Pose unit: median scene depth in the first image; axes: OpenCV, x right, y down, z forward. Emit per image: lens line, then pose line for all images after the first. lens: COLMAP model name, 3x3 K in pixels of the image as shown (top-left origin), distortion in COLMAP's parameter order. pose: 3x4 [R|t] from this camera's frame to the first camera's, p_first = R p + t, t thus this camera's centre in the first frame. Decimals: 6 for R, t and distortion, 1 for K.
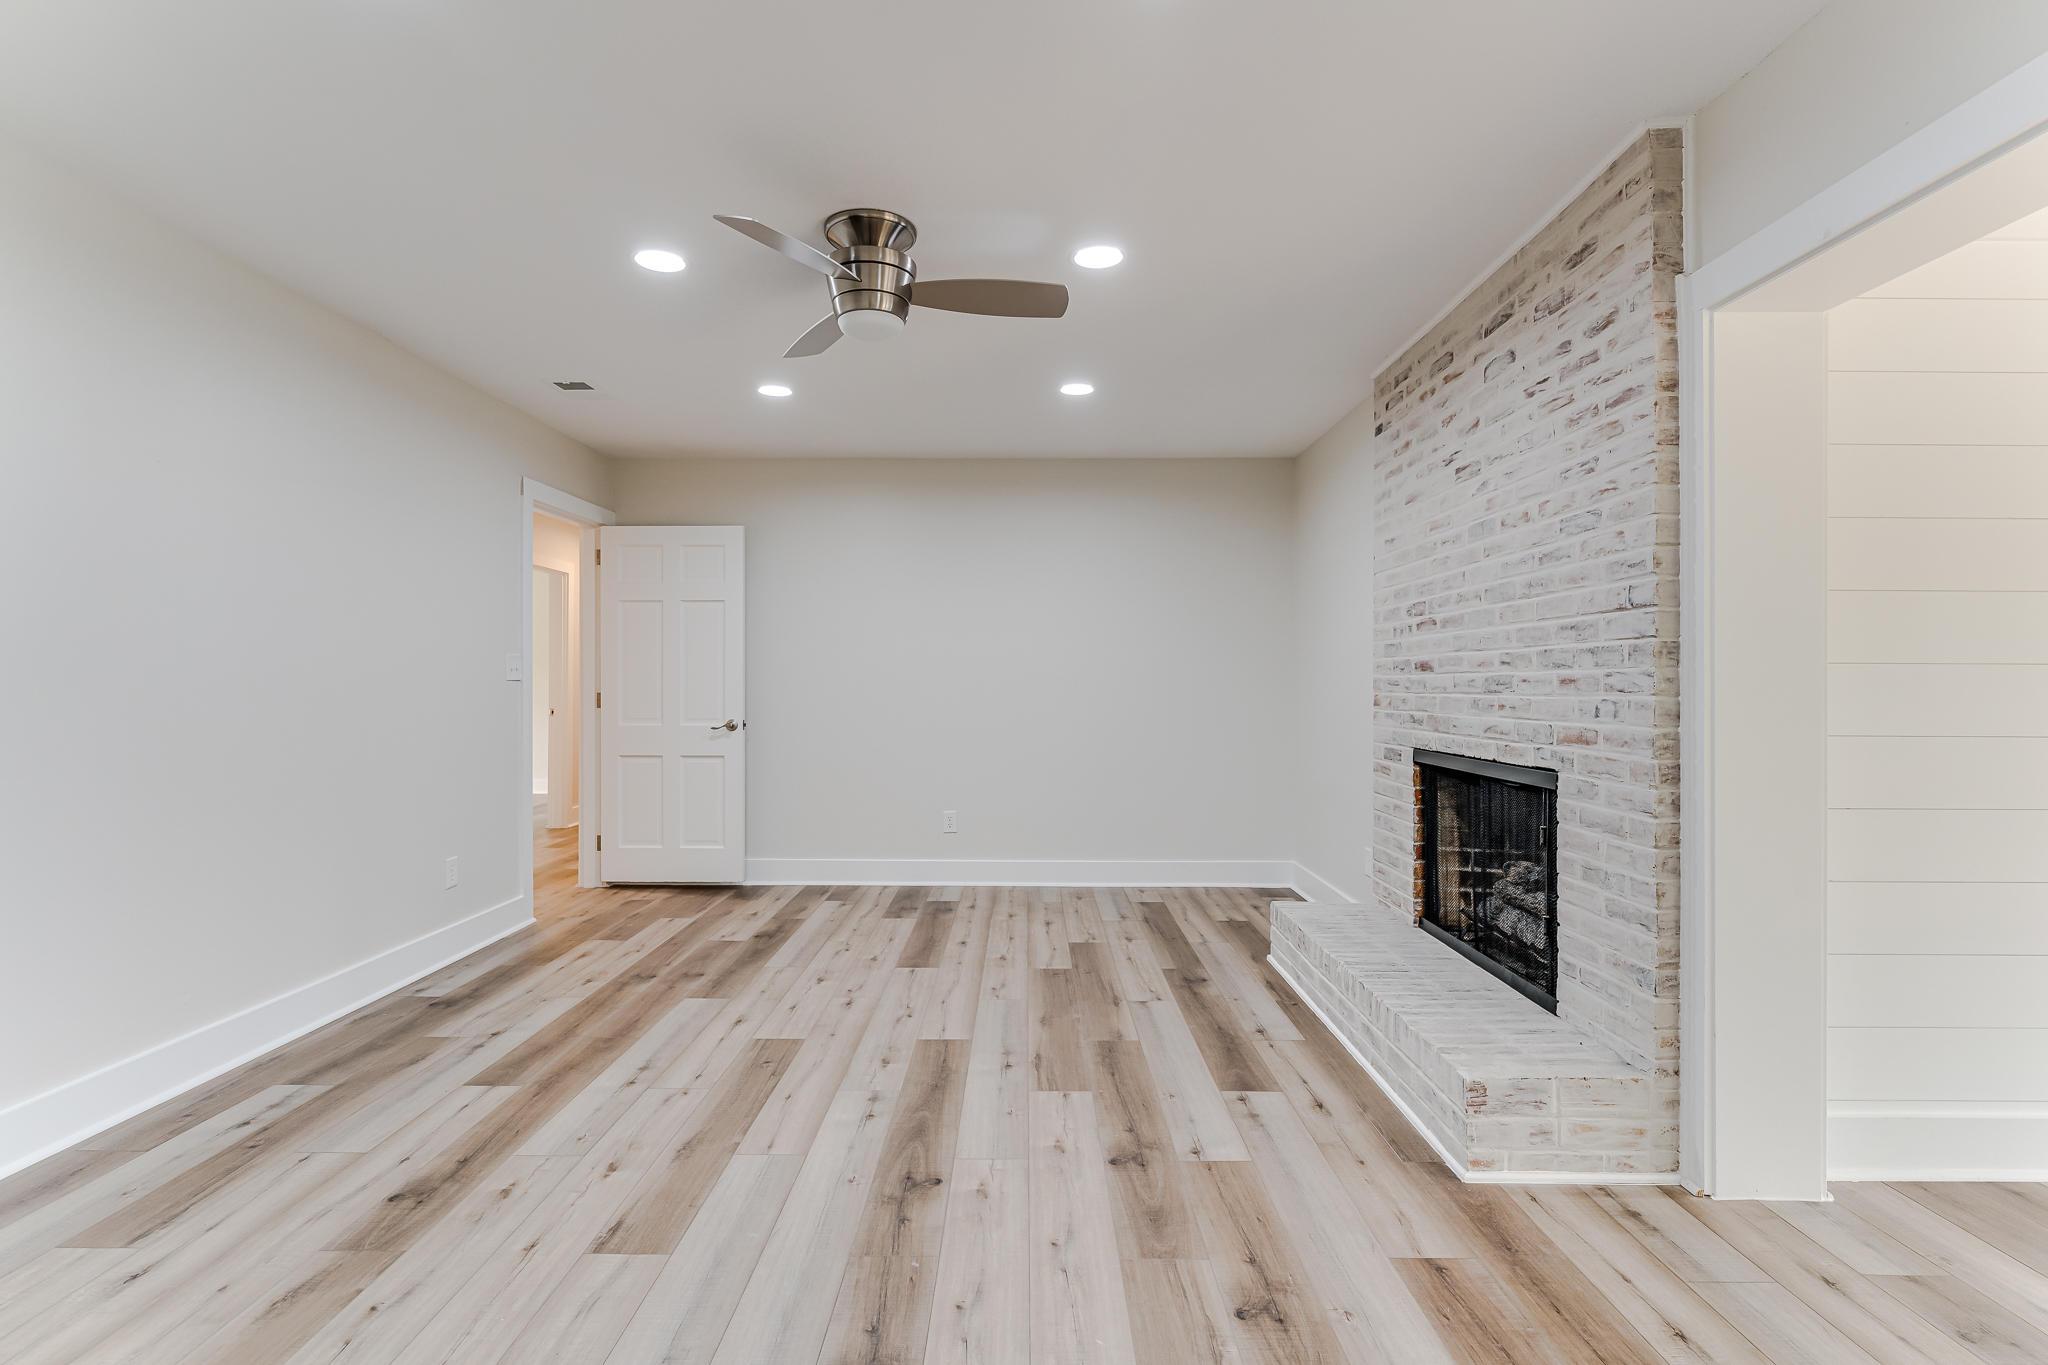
lens RADIAL K [[967.6, 0, 1016.4], [0, 967.6, 683.0], [0, 0, 1]] dist [-0.000958, 0.000816]
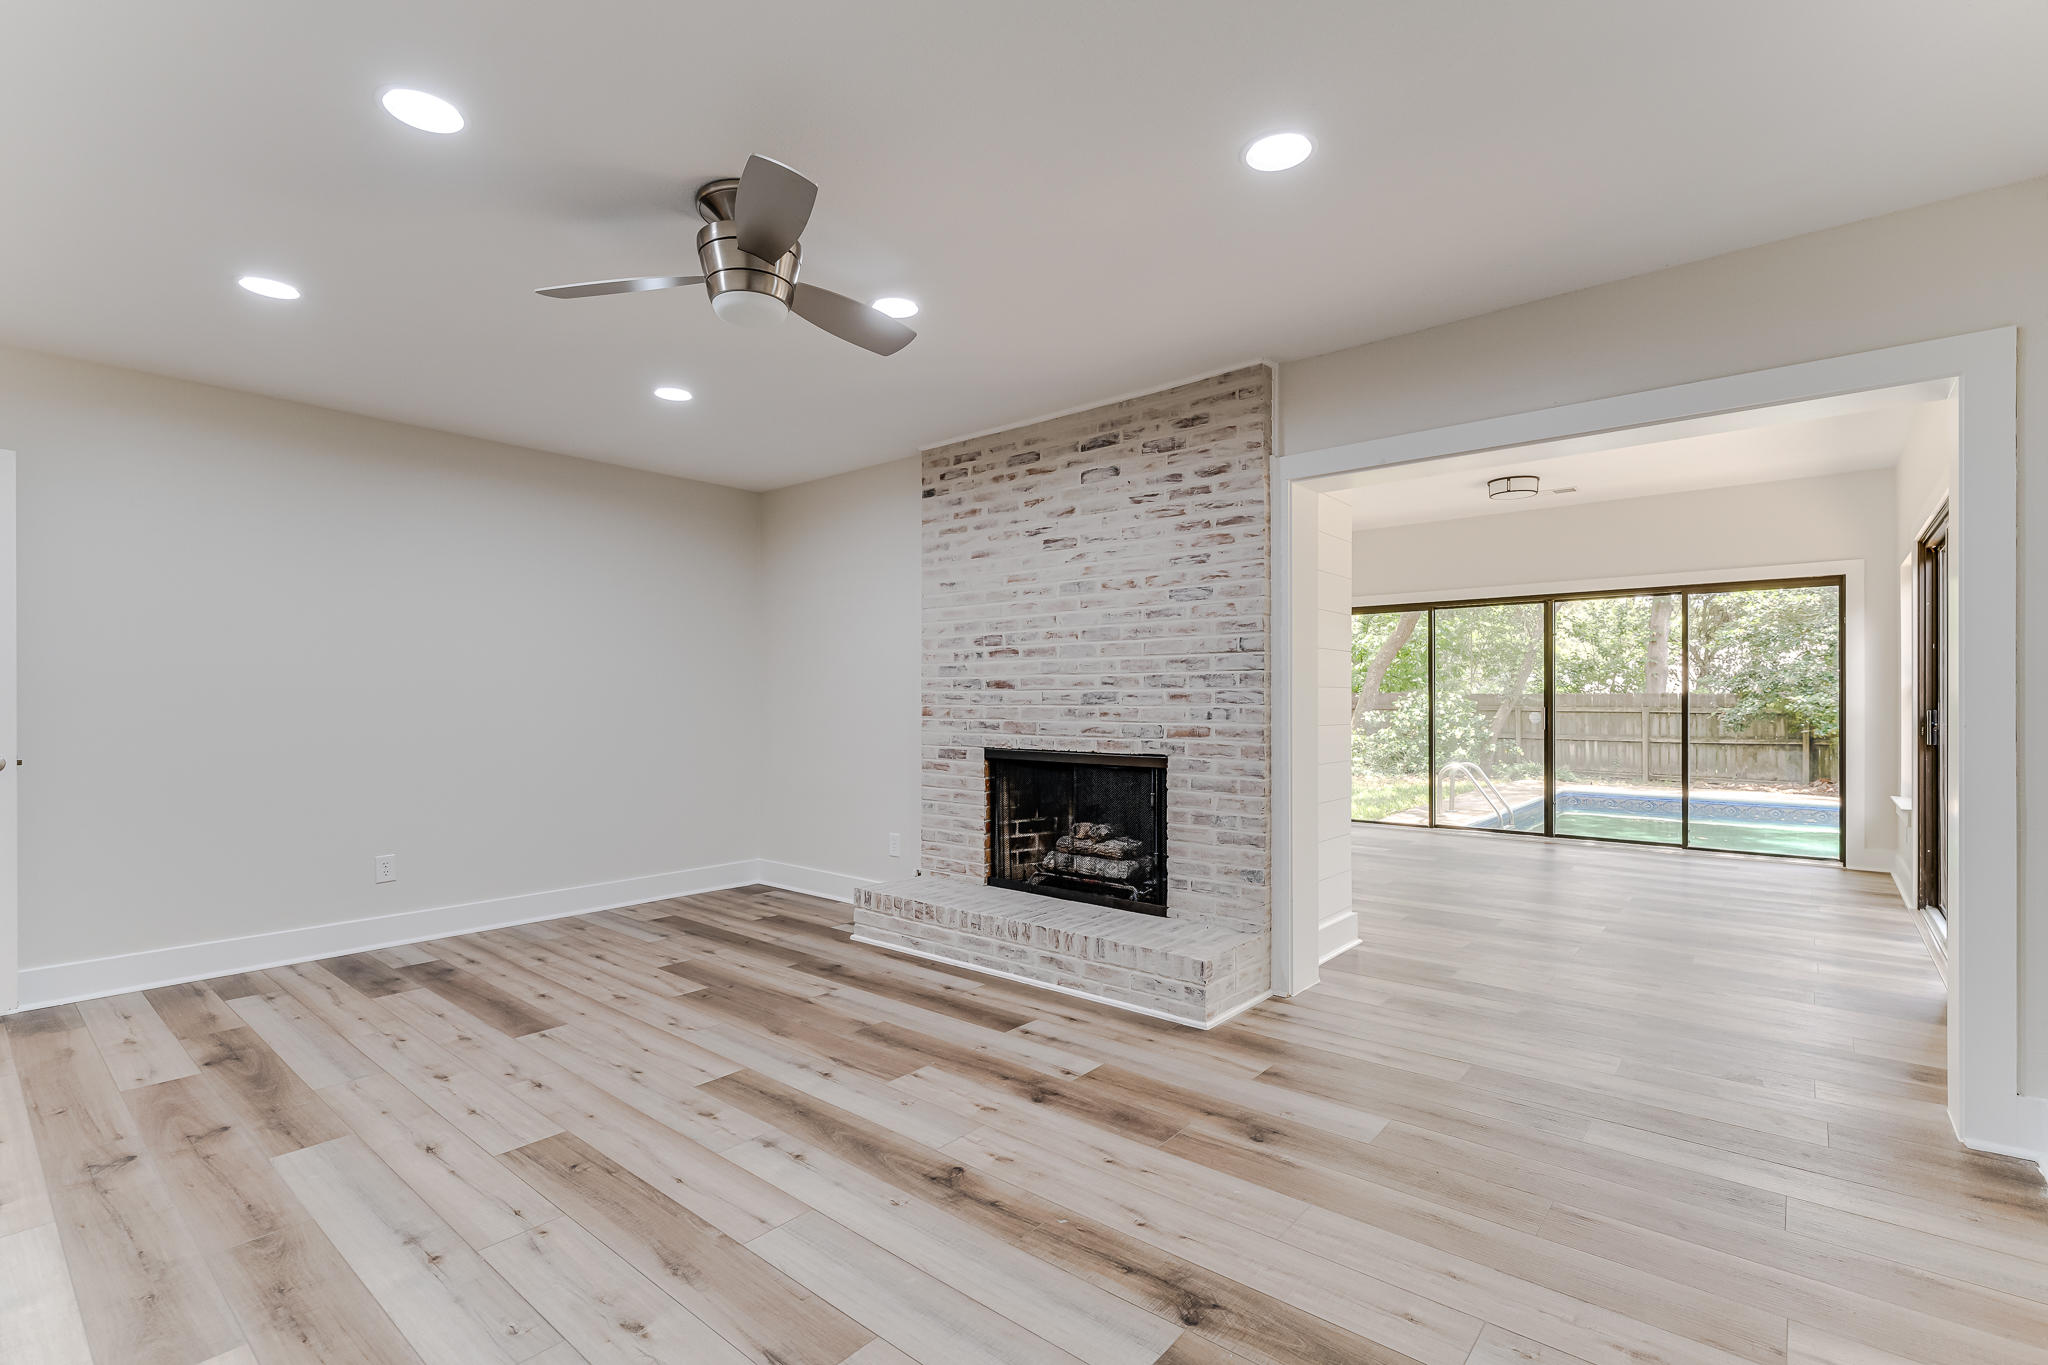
lens RADIAL K [[891.7, 0, 1008.2], [0, 891.7, 697.0], [0, 0, 1]] dist [-0.000688, 0.000301]
pose [[0.658872, 0.000675, 0.752255, -0.632525], [-0.000304, 1.000000, -0.000630, 0.000285], [-0.752255, 0.000187, 0.658872, 0.258386]]
